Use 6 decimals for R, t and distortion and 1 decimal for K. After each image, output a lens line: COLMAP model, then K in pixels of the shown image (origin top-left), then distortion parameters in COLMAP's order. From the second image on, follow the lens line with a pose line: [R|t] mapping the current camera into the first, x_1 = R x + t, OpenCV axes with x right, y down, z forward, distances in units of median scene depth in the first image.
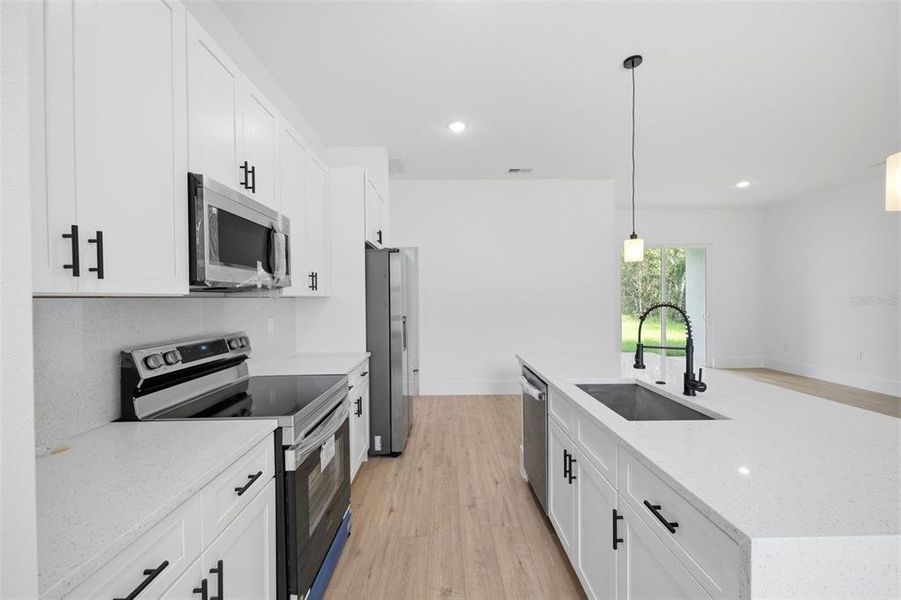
lens RADIAL K [[367.9, 0, 451.3], [0, 367.9, 301.8], [0, 0, 1]] dist [0.000203, -0.000003]
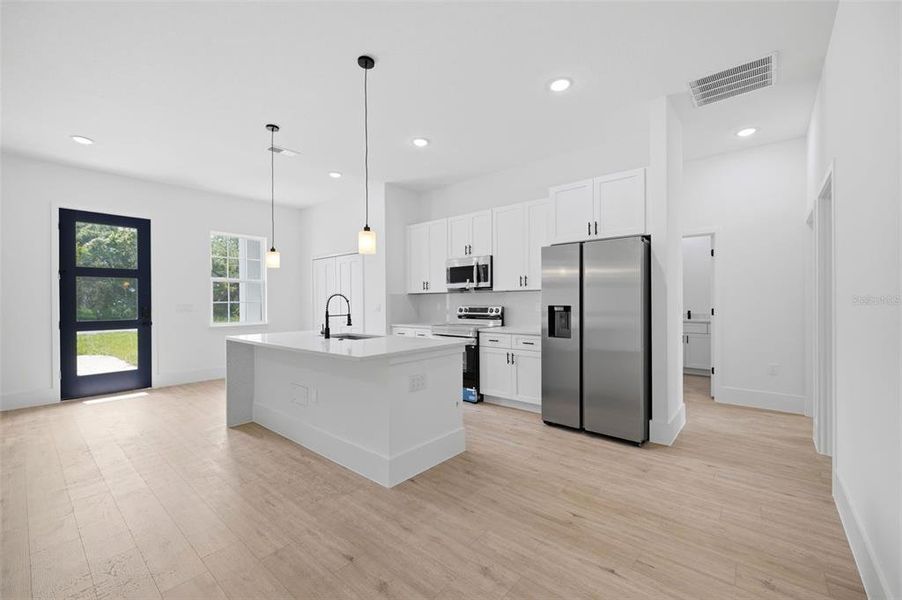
lens RADIAL K [[368.3, 0, 451.8], [0, 368.3, 301.8], [0, 0, 1]] dist [0.000203, -0.000003]
pose [[-0.660580, 0.012433, -0.750653, 1.245909], [0.002167, 0.999890, 0.014655, 0.015453], [0.750753, 0.008054, -0.660534, 2.074902]]
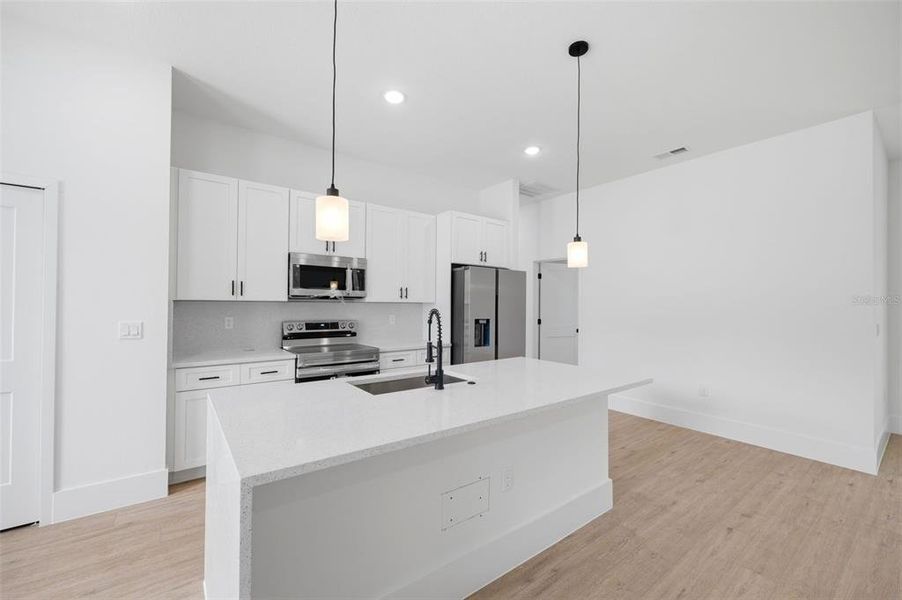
lens RADIAL K [[368.3, 0, 451.8], [0, 368.3, 301.8], [0, 0, 1]] dist [0.000203, -0.000003]
pose [[0.592212, 0.004799, -0.805768, 1.157881], [-0.022388, 0.999694, -0.010501, -0.006136], [0.805471, 0.024258, 0.592138, 0.238745]]
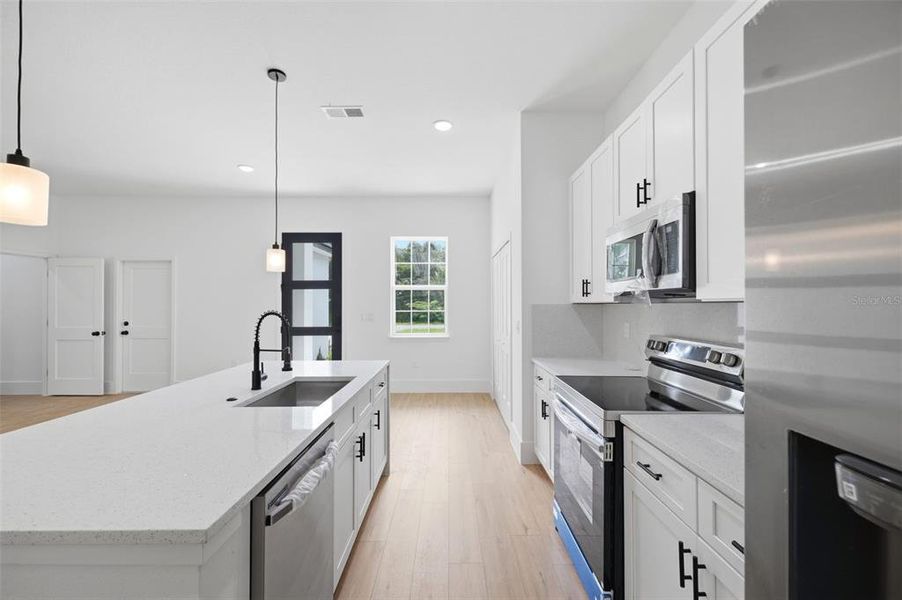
lens RADIAL K [[368.3, 0, 451.8], [0, 368.3, 301.8], [0, 0, 1]] dist [0.000203, -0.000003]
pose [[-0.999910, 0.007222, 0.011290, 0.002562], [0.007269, 0.999965, 0.004109, -0.018207], [-0.011260, 0.004190, -0.999928, 1.561718]]
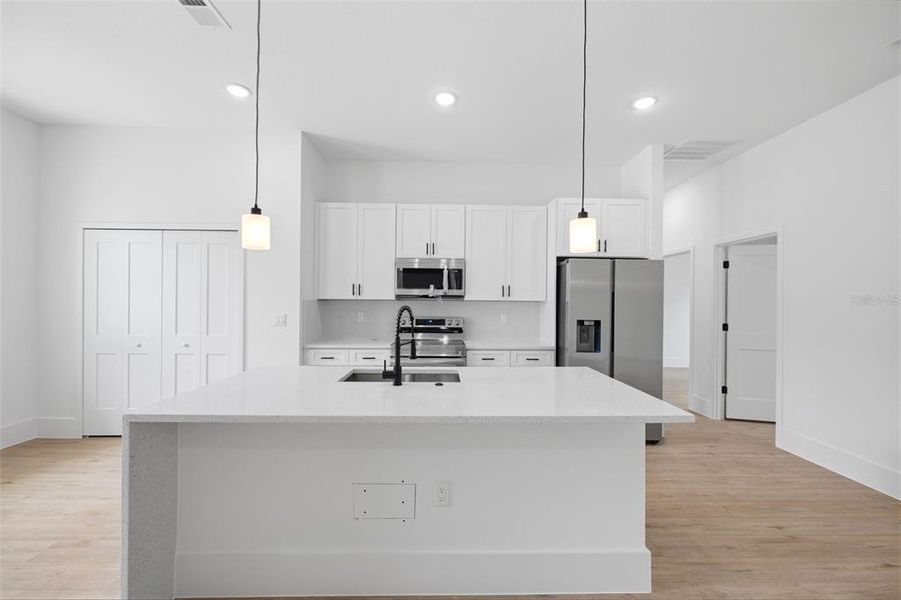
lens RADIAL K [[367.9, 0, 451.3], [0, 367.9, 301.8], [0, 0, 1]] dist [0.000203, -0.000003]
pose [[0.006960, 0.005296, -0.999962, 1.312984], [-0.022512, 0.999733, 0.005138, -0.014765], [0.999722, 0.022476, 0.007077, 0.834863]]
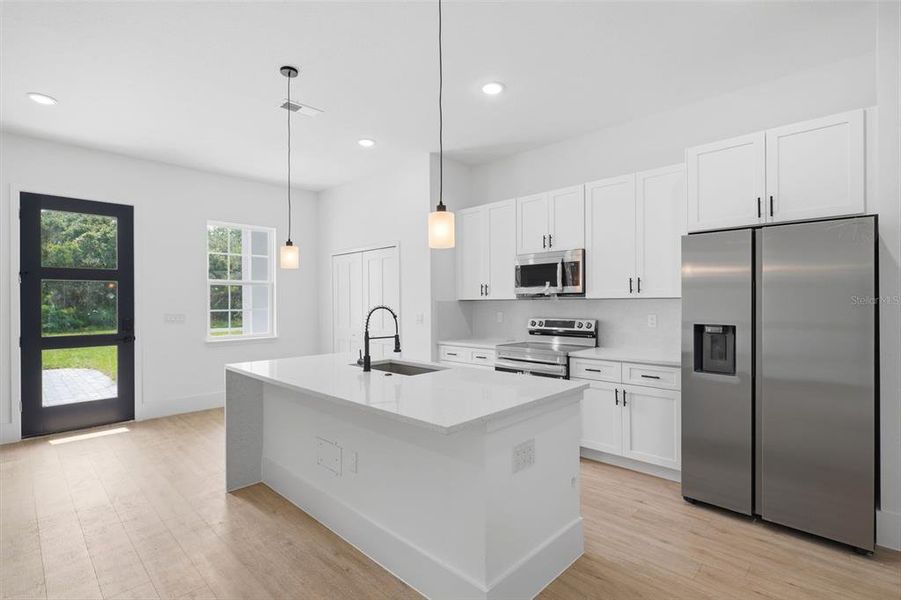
lens RADIAL K [[425.4, 0, 450.5], [0, 425.4, 301.7], [0, 0, 1]] dist [-0.000822, -0.000196]
pose [[-0.708227, 0.010044, -0.705913, 1.131681], [0.001780, 0.999921, 0.012442, -0.023417], [0.705982, 0.007555, -0.708189, 1.716385]]
